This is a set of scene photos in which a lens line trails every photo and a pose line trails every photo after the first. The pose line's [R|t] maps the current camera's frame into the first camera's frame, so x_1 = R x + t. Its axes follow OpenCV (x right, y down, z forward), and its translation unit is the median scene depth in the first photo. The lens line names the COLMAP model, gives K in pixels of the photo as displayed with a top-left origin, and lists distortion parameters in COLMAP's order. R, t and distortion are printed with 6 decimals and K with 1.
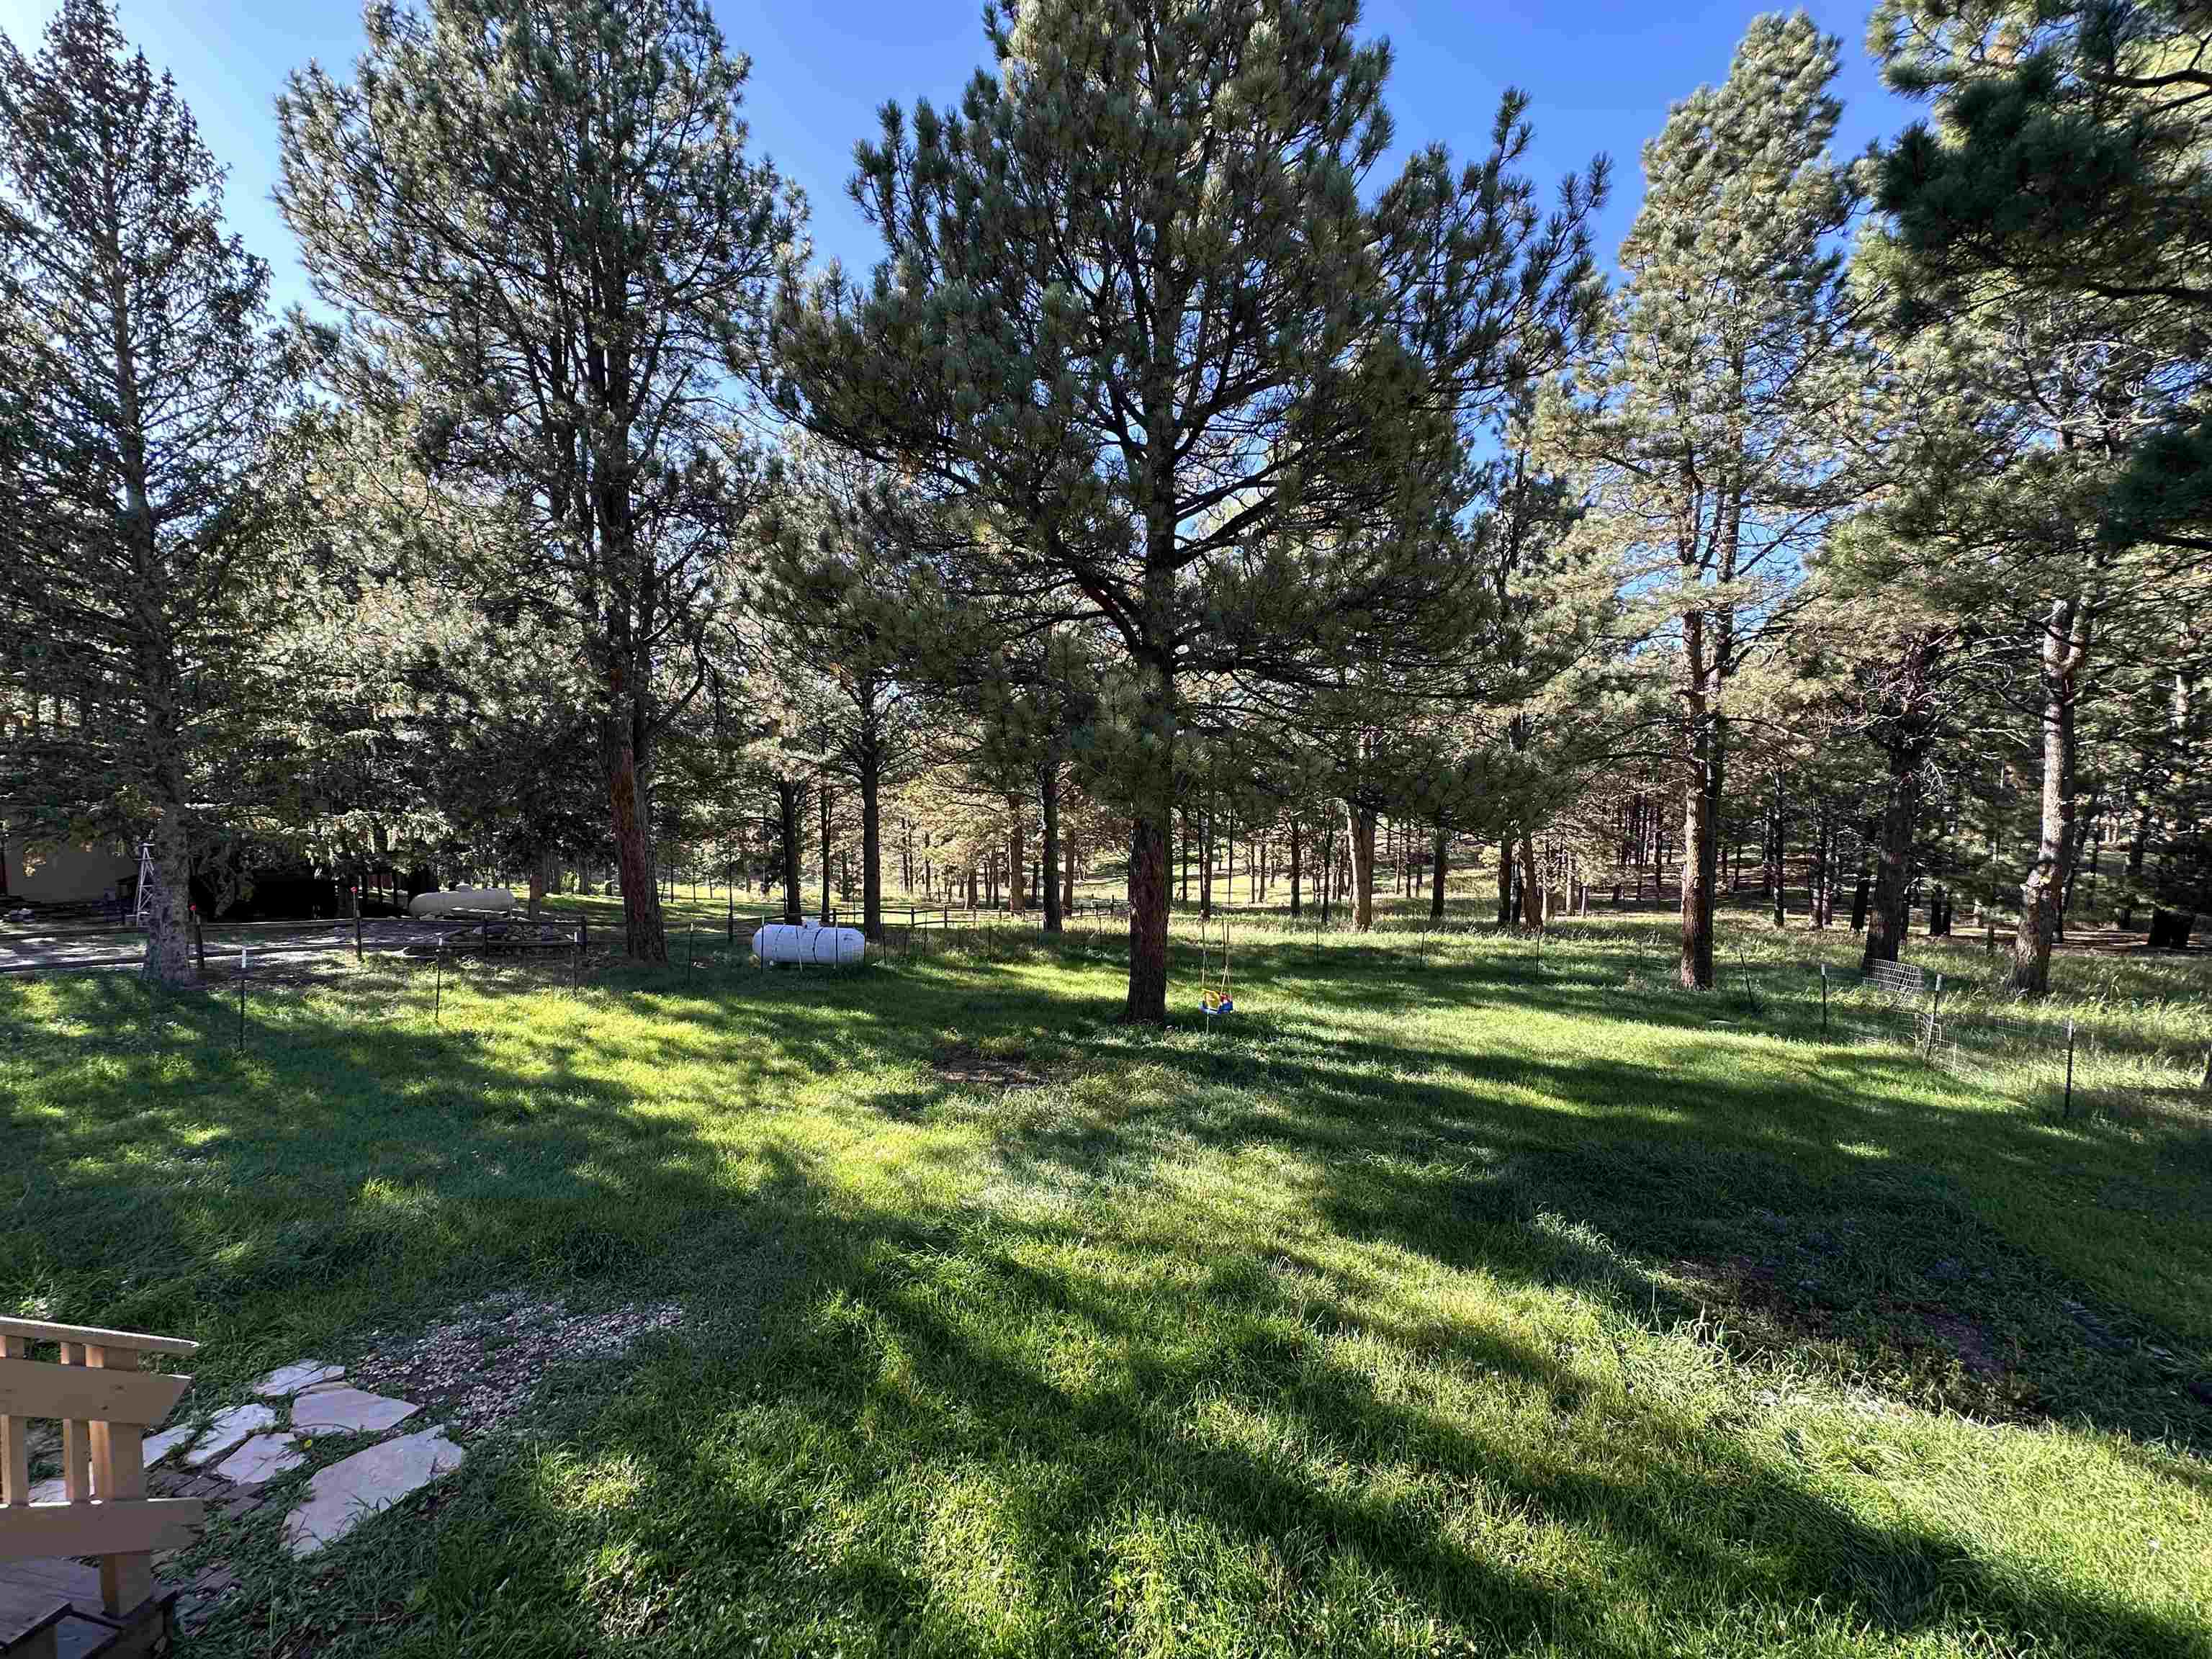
lens RADIAL K [[880.0, 0, 1102.8], [0, 880.0, 827.2], [0, 0, 1]] dist [0.003628, -0.000217]
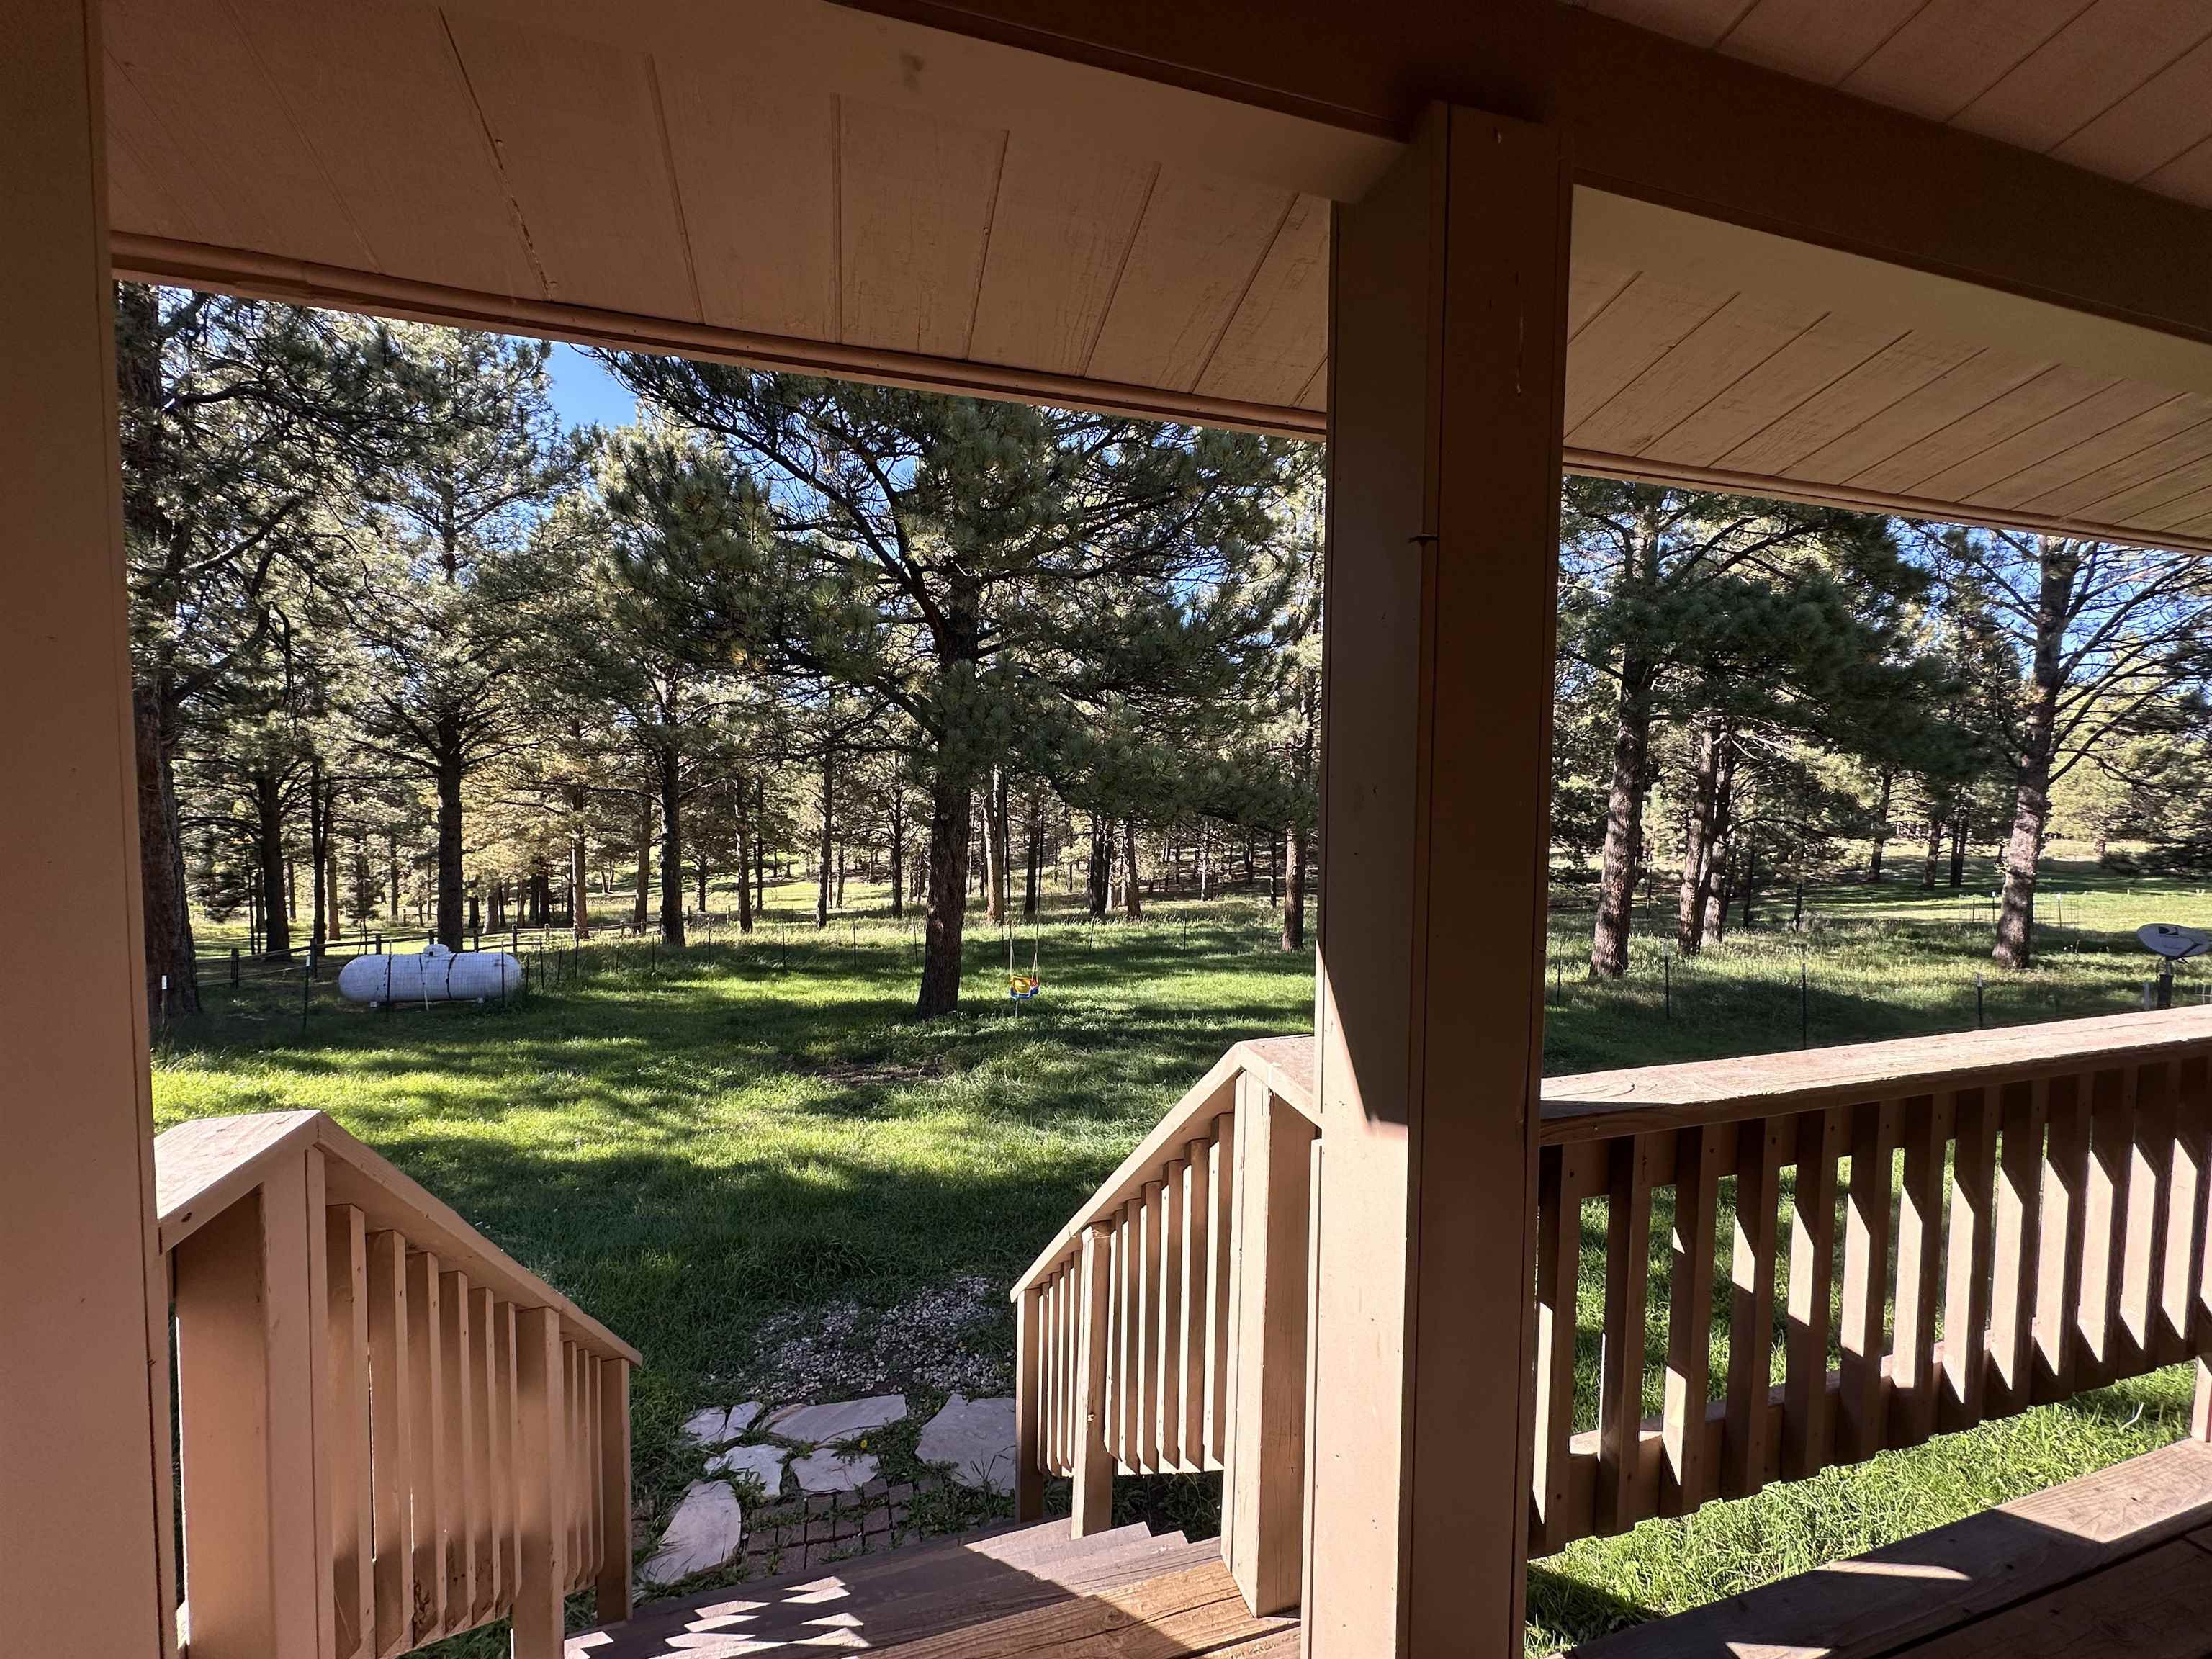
lens RADIAL K [[880.0, 0, 1106.0], [0, 880.0, 829.5], [0, 0, 1]] dist [-0.000534, -0.000202]
pose [[0.857158, -0.001234, 0.515052, -0.107487], [0.002669, 0.999994, -0.002045, 0.001626], [-0.515046, 0.003128, 0.857157, 0.001978]]
